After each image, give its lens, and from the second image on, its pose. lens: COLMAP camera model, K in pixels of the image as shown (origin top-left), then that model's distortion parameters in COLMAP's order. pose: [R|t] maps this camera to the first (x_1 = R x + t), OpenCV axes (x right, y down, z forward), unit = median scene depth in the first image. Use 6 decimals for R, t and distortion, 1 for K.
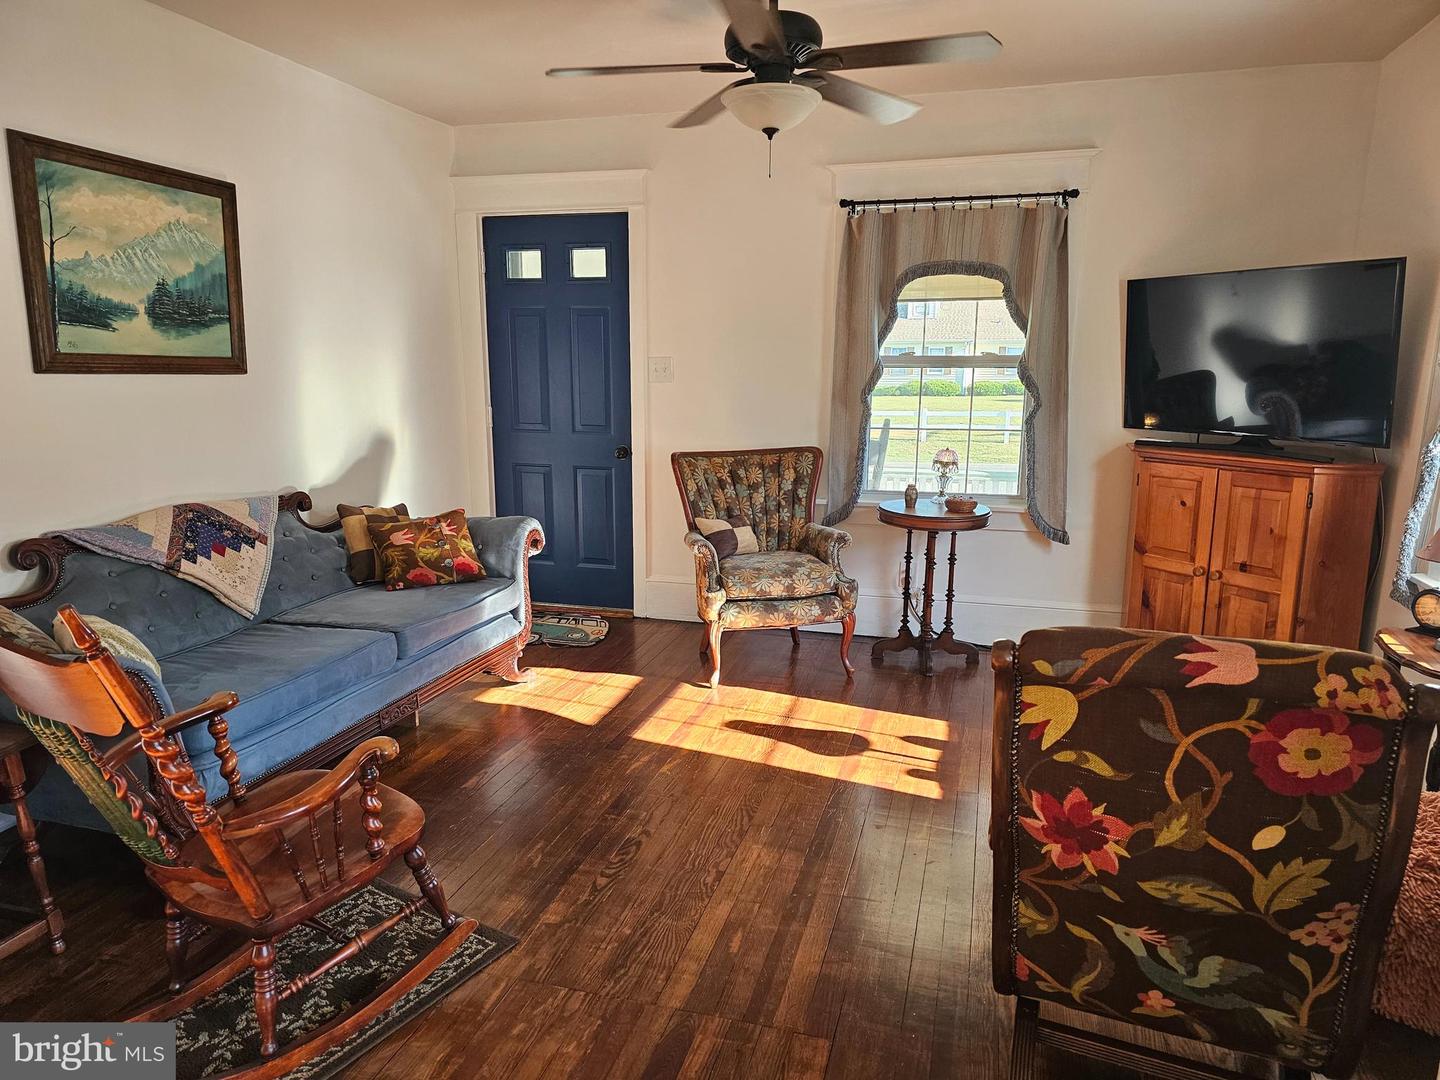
lens RADIAL K [[970.3, 0, 702.5], [0, 970.3, 561.5], [0, 0, 1]] dist [0.063934, -0.053142]
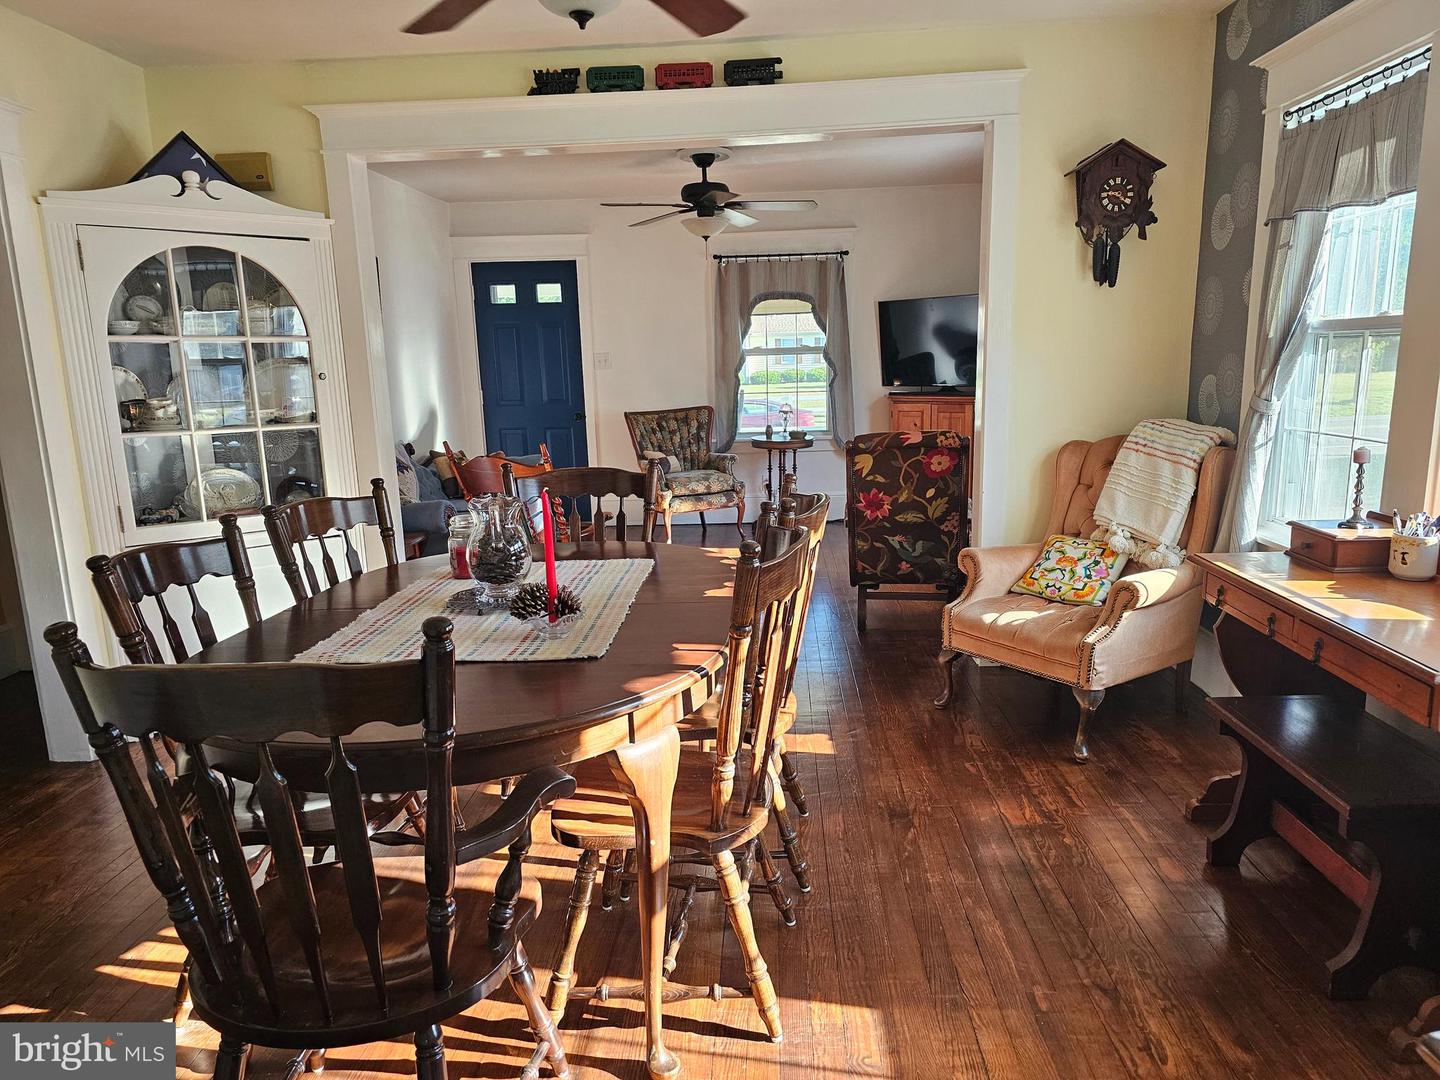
lens RADIAL K [[970.3, 0, 725.7], [0, 970.3, 567.9], [0, 0, 1]] dist [0.063934, -0.053142]
pose [[0.970239, -0.080779, 0.228279, -0.272619], [0.078704, 0.996732, 0.018191, 0.136835], [-0.229003, 0.000317, 0.973426, -0.644615]]
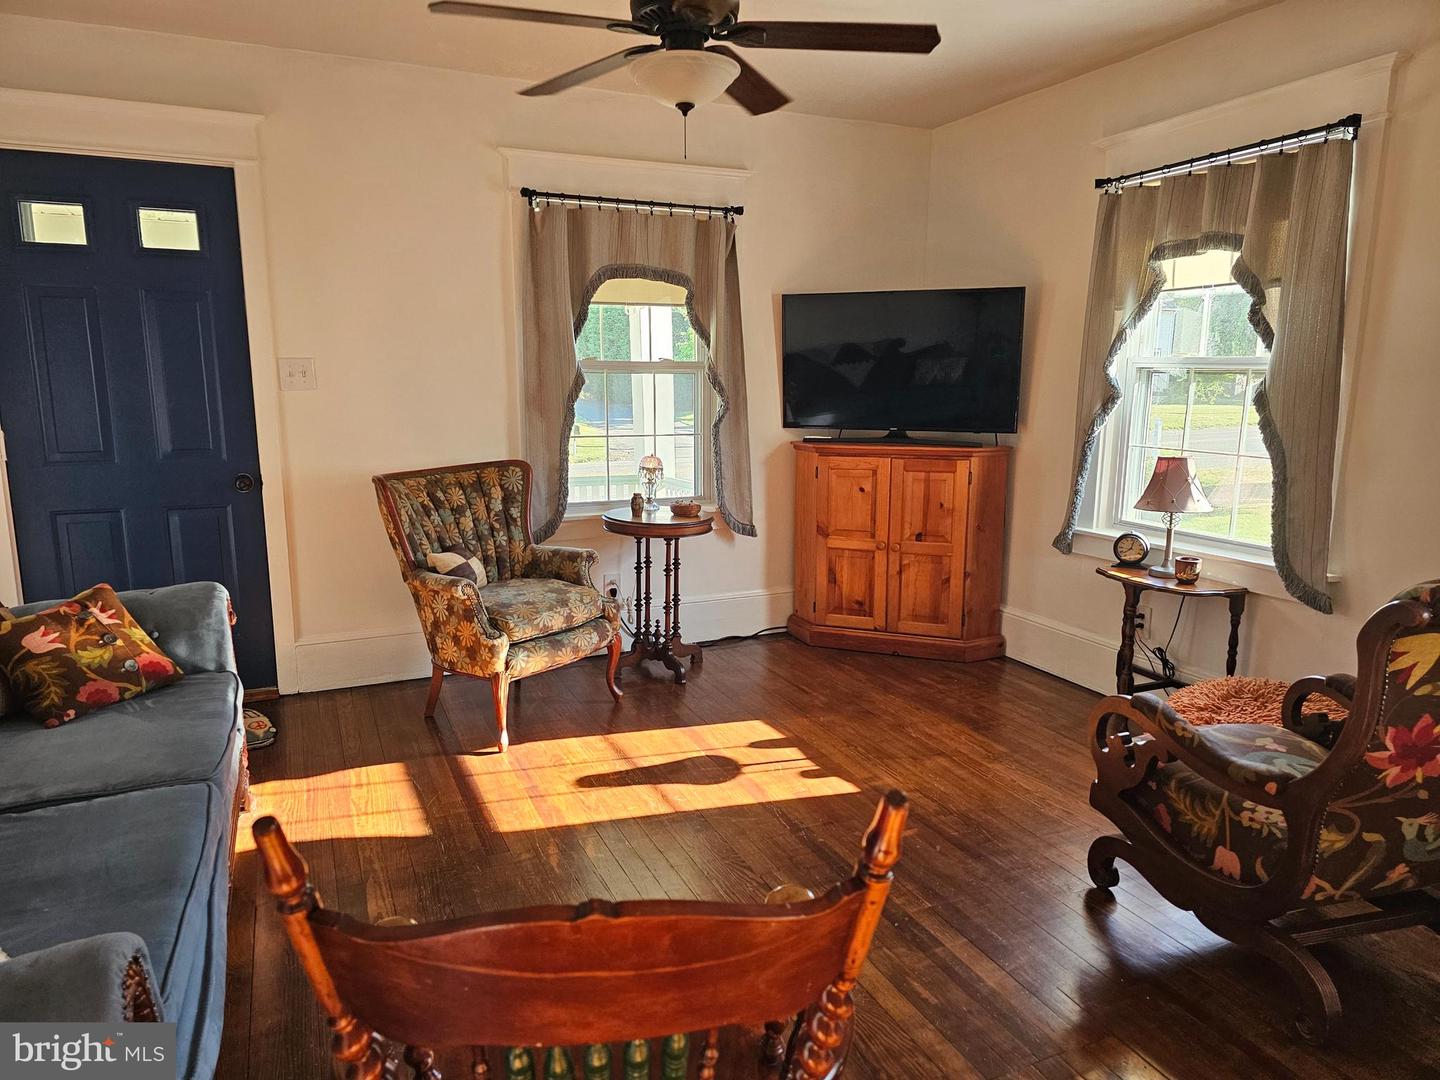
lens RADIAL K [[970.3, 0, 720.8], [0, 970.3, 550.8], [0, 0, 1]] dist [0.063934, -0.053142]
pose [[0.756716, -0.120748, 0.642495, -0.362003], [0.132136, 0.990760, 0.030572, -0.041570], [-0.640250, 0.061762, 0.765679, 0.217585]]
